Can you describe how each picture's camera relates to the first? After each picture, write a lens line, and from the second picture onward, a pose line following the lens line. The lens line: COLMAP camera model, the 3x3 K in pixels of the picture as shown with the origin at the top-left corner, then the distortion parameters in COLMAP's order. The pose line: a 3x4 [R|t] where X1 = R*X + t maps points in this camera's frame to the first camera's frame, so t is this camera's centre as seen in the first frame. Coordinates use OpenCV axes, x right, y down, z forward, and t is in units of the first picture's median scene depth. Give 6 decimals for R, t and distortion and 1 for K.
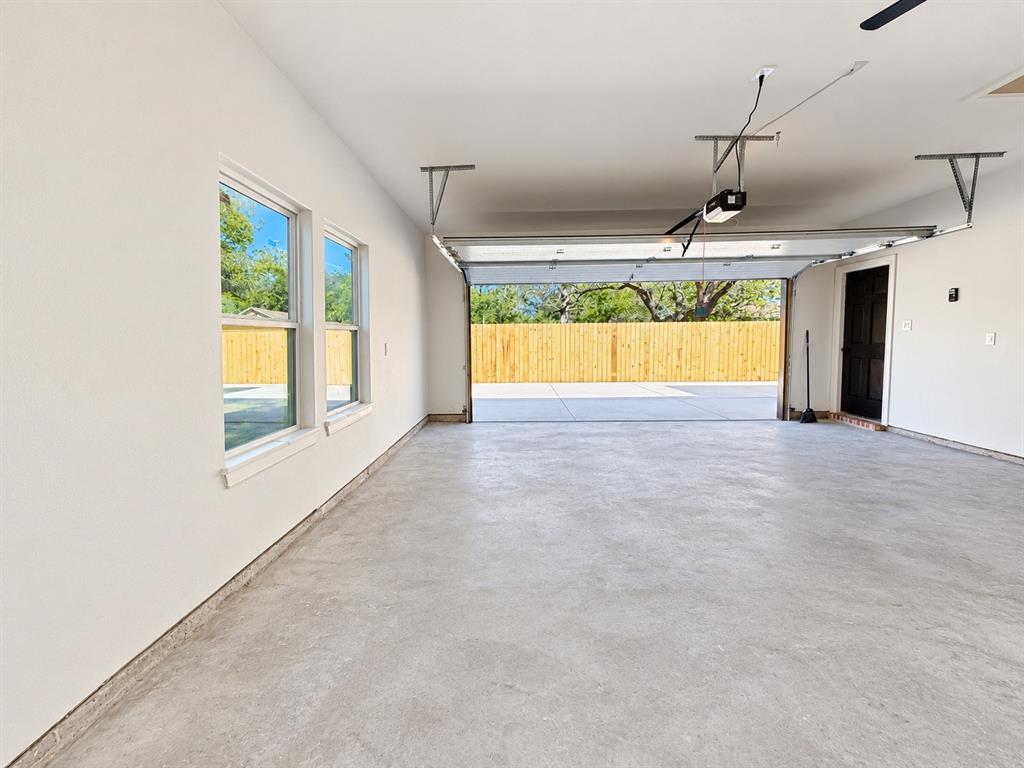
lens RADIAL K [[416.1, 0, 509.7], [0, 416.1, 364.0], [0, 0, 1]] dist [-0.000104, -0.000004]
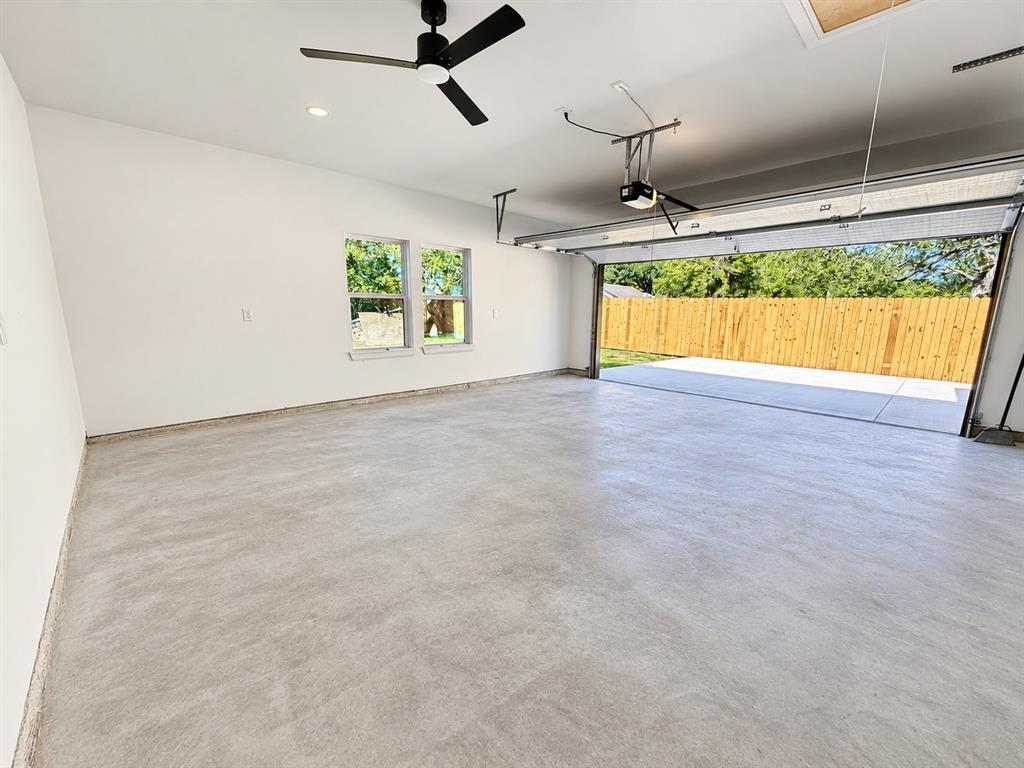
lens RADIAL K [[412.1, 0, 514.0], [0, 412.1, 386.6], [0, 0, 1]] dist [0.002071, 0.000369]
pose [[0.706662, 0.154798, -0.690410, 0.653620], [-0.071580, 0.986409, 0.147899, 0.000188], [0.703921, -0.055095, 0.708138, -0.050906]]
